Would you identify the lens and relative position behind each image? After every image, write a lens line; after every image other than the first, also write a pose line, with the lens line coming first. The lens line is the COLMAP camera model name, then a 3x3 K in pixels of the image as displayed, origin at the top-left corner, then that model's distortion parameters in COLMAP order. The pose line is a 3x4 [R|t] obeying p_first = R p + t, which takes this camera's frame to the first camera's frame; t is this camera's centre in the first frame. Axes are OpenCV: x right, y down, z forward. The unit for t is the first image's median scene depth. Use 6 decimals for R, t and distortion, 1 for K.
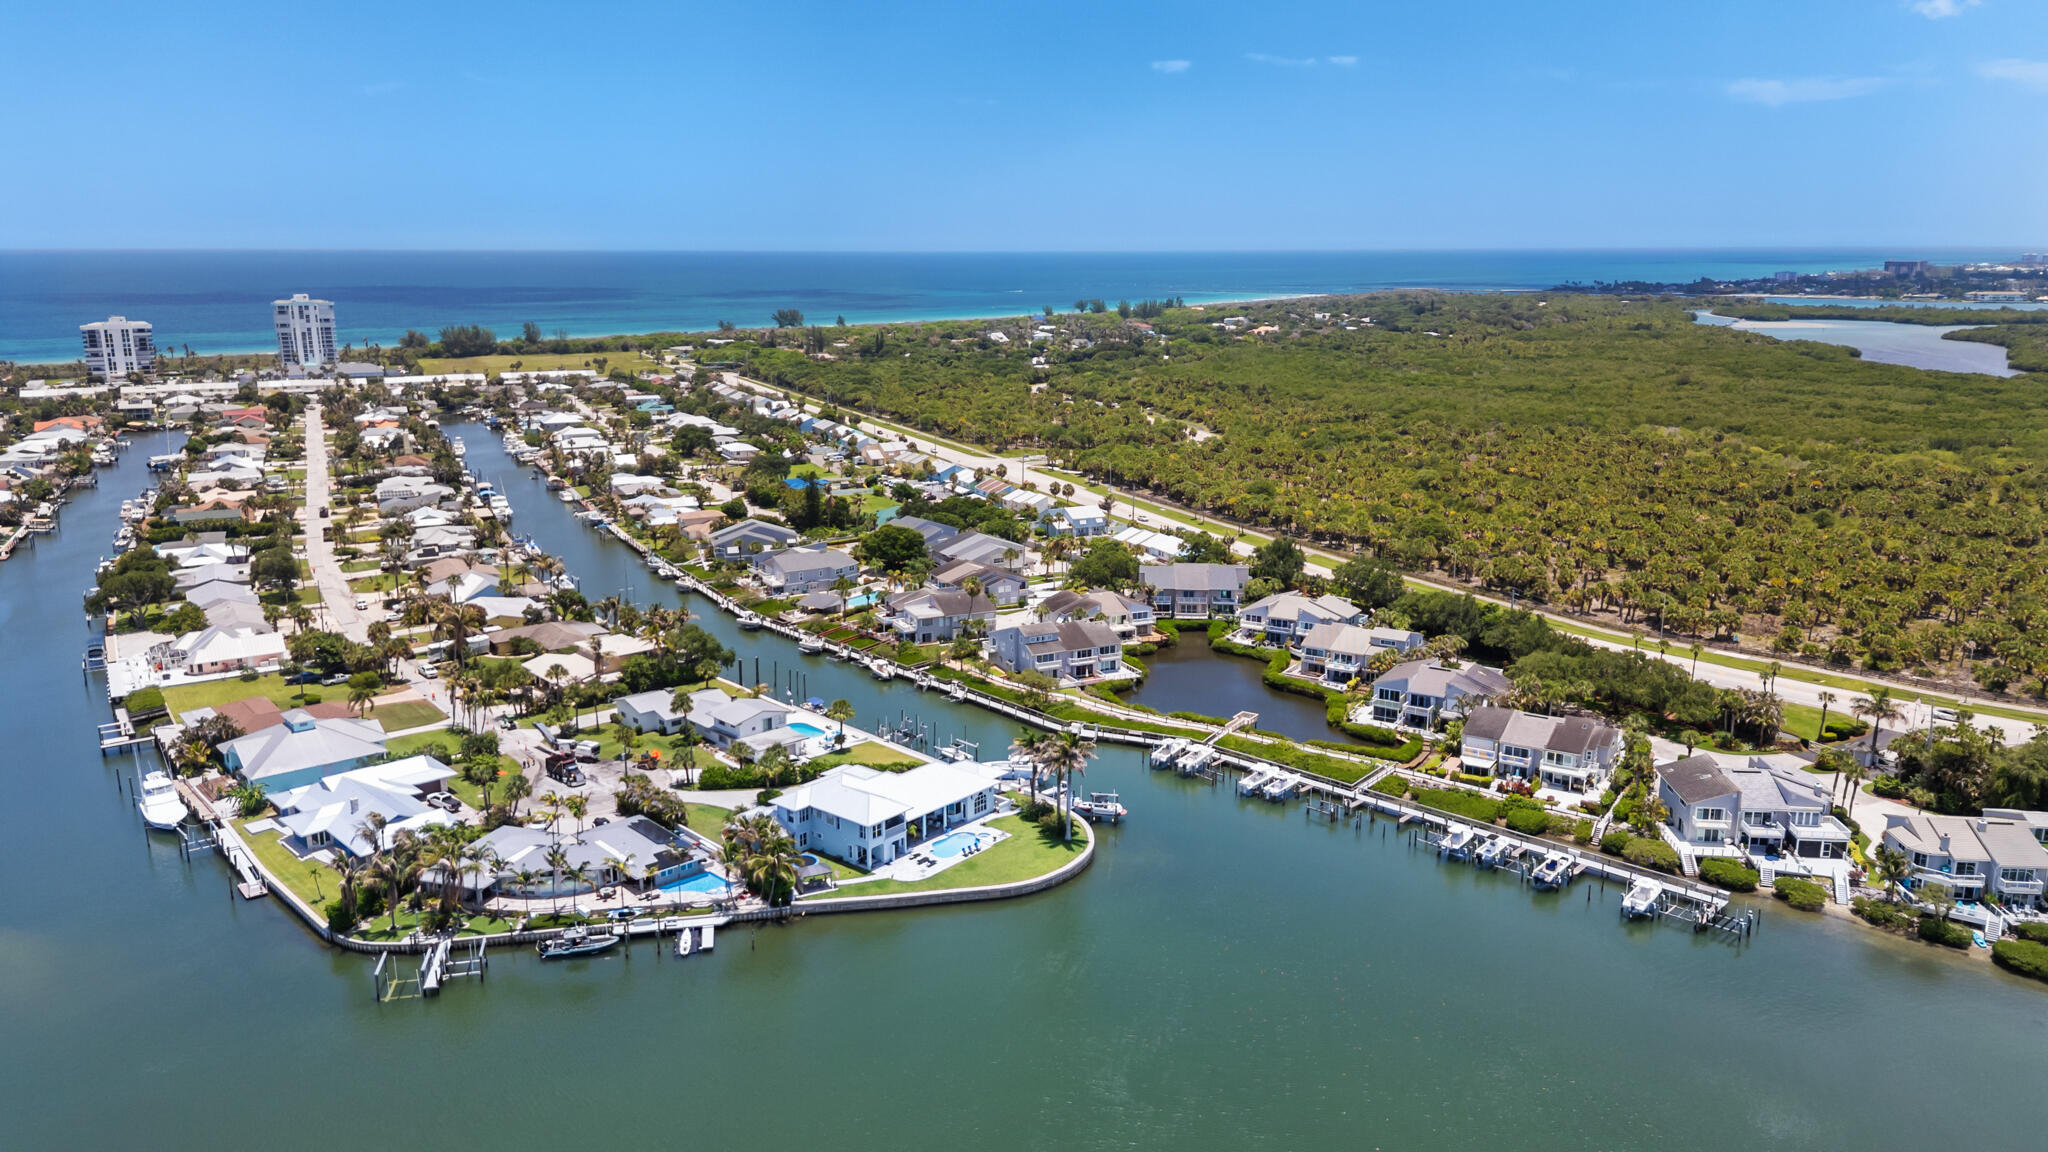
lens RADIAL K [[1484.9, 0, 1024.0], [0, 1484.9, 576.0], [0, 0, 1]] dist [0.004736, 0.003816]
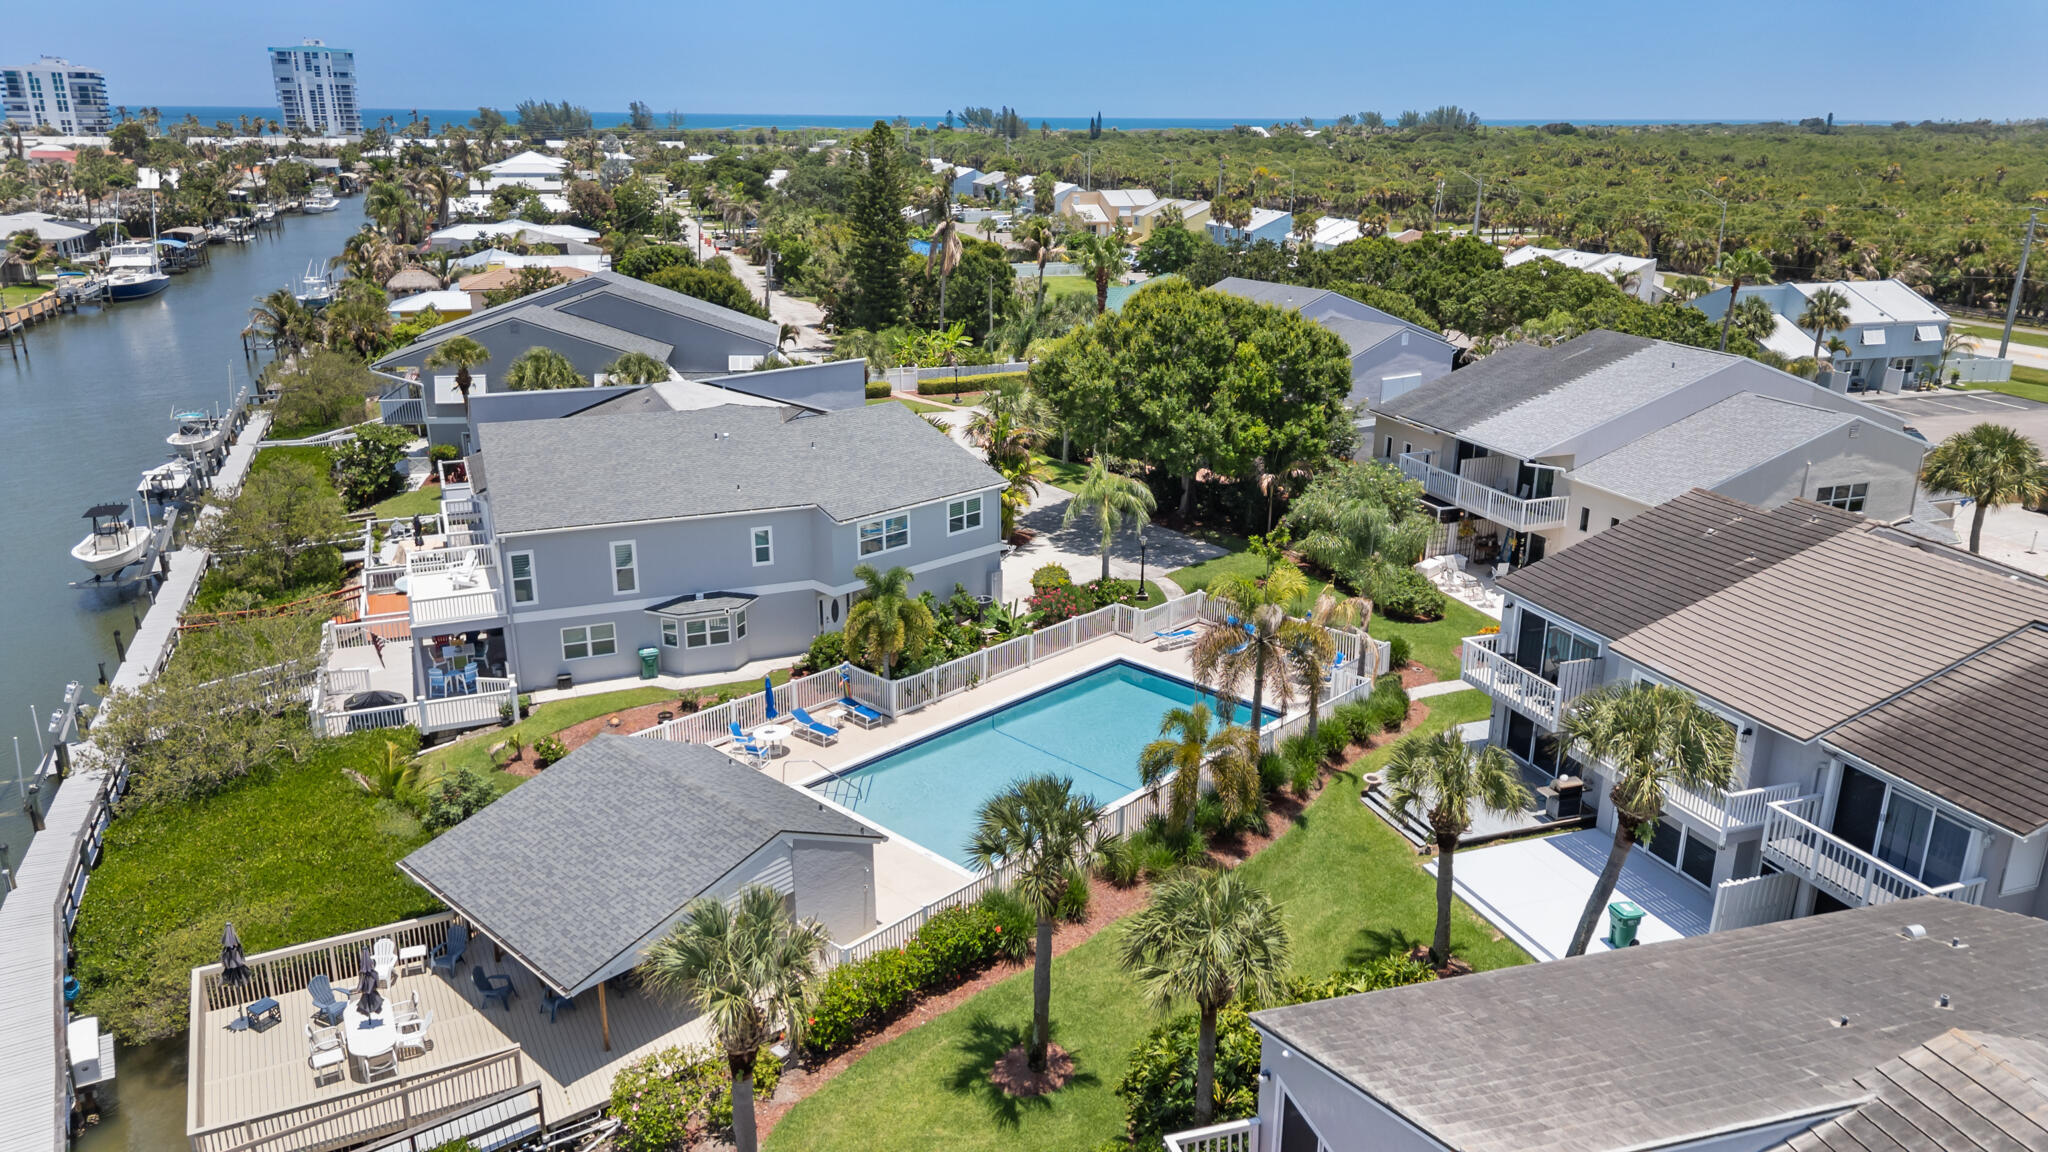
lens RADIAL K [[1484.9, 0, 1024.0], [0, 1484.9, 576.0], [0, 0, 1]] dist [0.004736, 0.003816]
pose [[0.990601, 0.049589, -0.127480, -0.084488], [-0.038300, 0.995248, 0.089523, -0.012958], [0.131314, -0.083799, 0.987793, 0.799048]]
